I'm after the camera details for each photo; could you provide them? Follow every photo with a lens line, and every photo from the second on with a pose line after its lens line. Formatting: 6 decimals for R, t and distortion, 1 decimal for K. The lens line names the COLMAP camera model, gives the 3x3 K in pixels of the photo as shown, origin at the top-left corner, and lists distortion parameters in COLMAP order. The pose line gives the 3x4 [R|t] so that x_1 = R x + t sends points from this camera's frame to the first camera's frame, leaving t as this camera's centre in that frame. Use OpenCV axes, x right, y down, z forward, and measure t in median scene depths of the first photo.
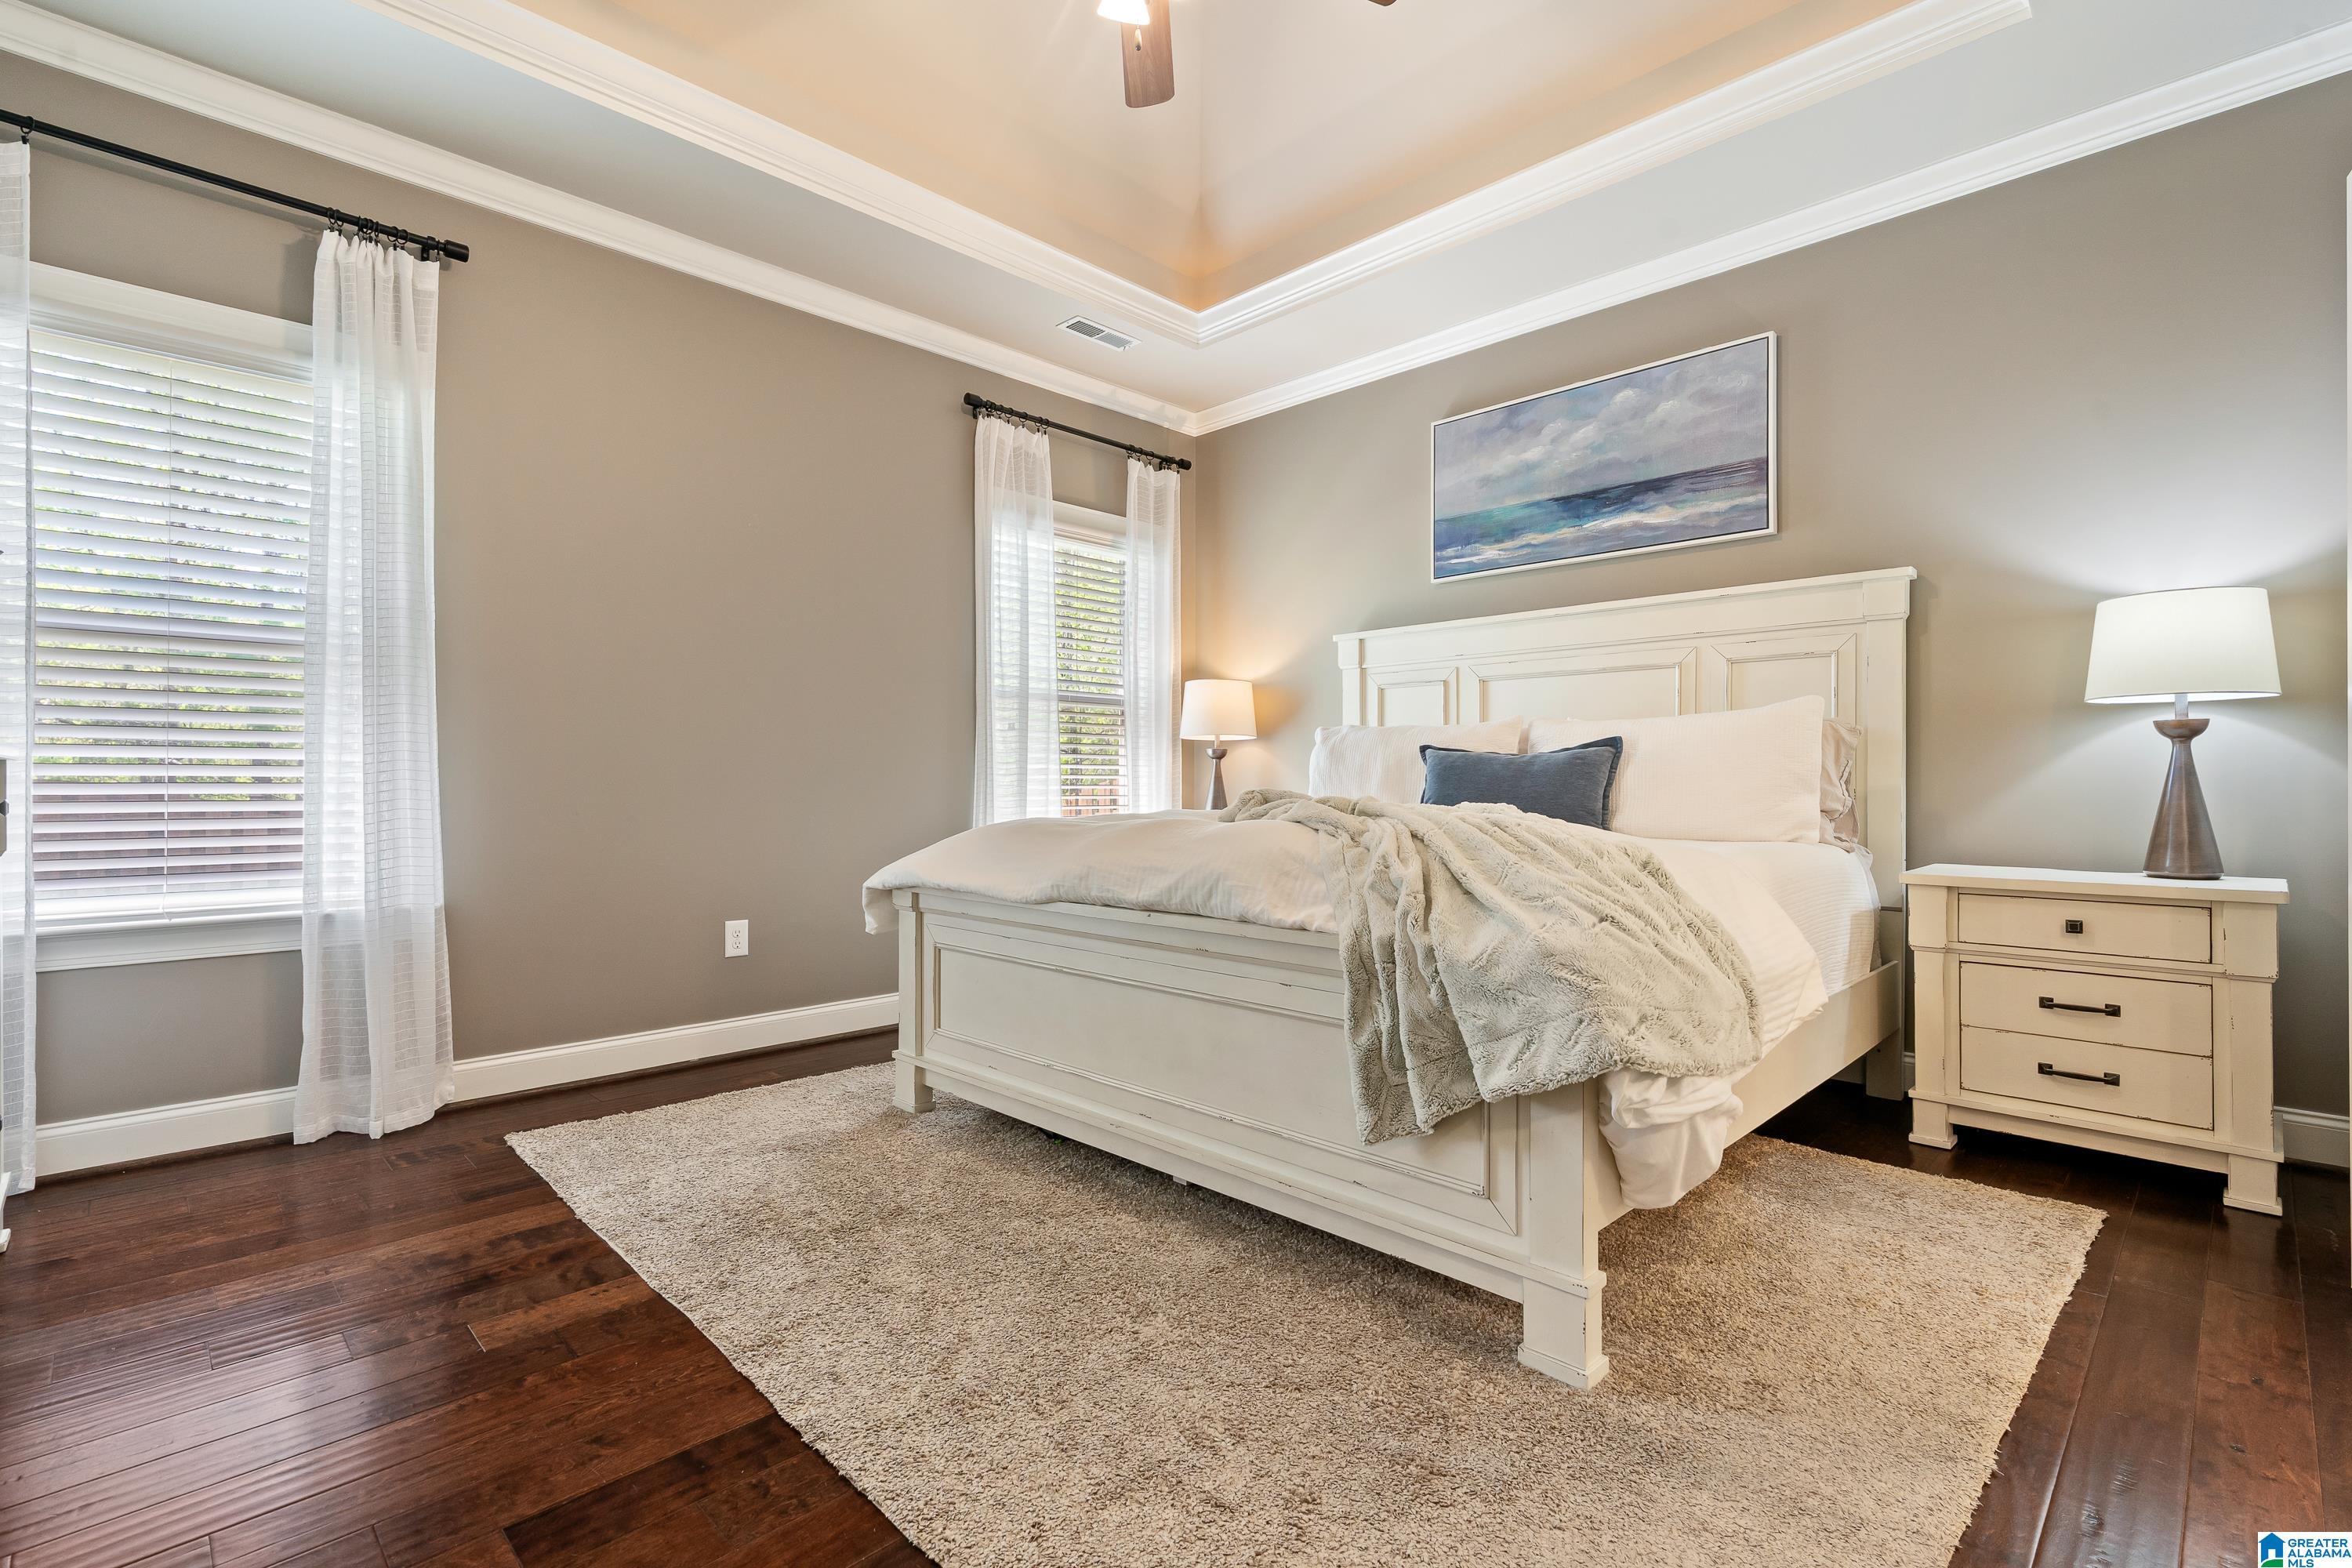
lens RADIAL K [[1074.4, 0, 1179.0], [0, 1074.4, 786.5], [0, 0, 1]] dist [-0.002590, 0.002226]
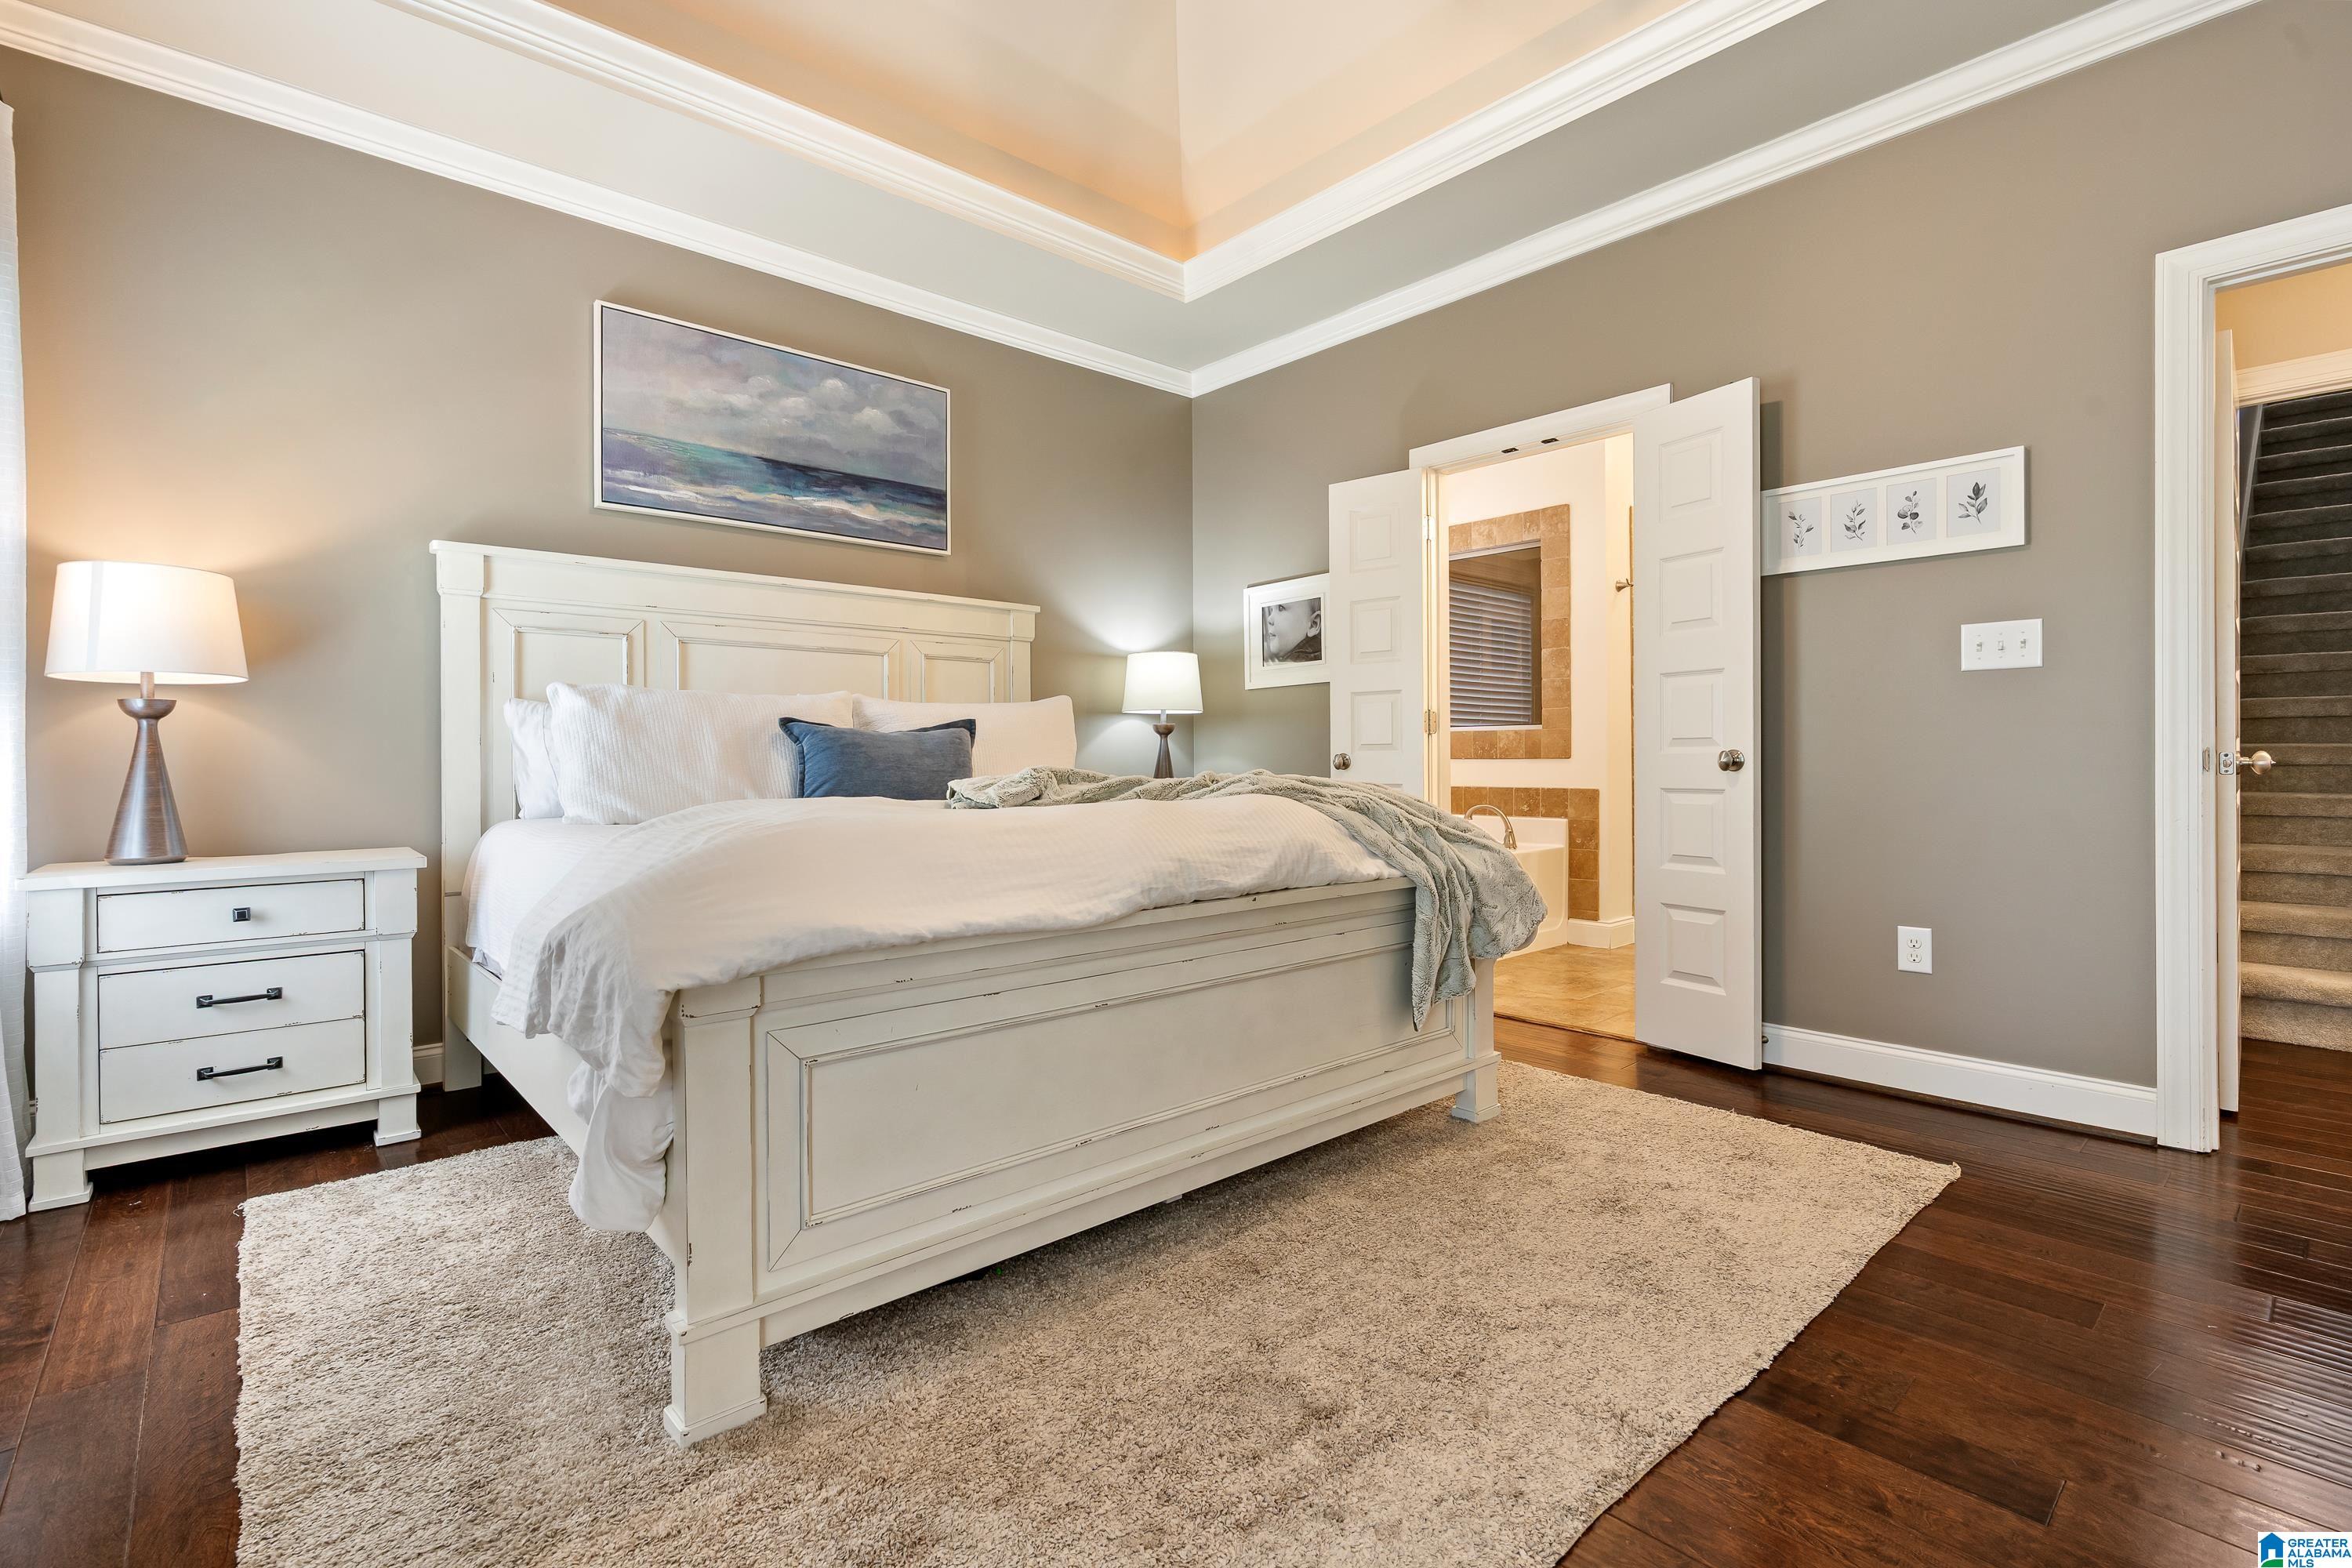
lens RADIAL K [[1074.4, 0, 1183.1], [0, 1074.4, 753.1], [0, 0, 1]] dist [-0.002590, 0.002226]
pose [[0.056738, 0.007873, 0.998358, -0.583449], [0.009601, 0.999918, -0.008431, 0.000241], [-0.998343, 0.010063, 0.056658, 0.607898]]
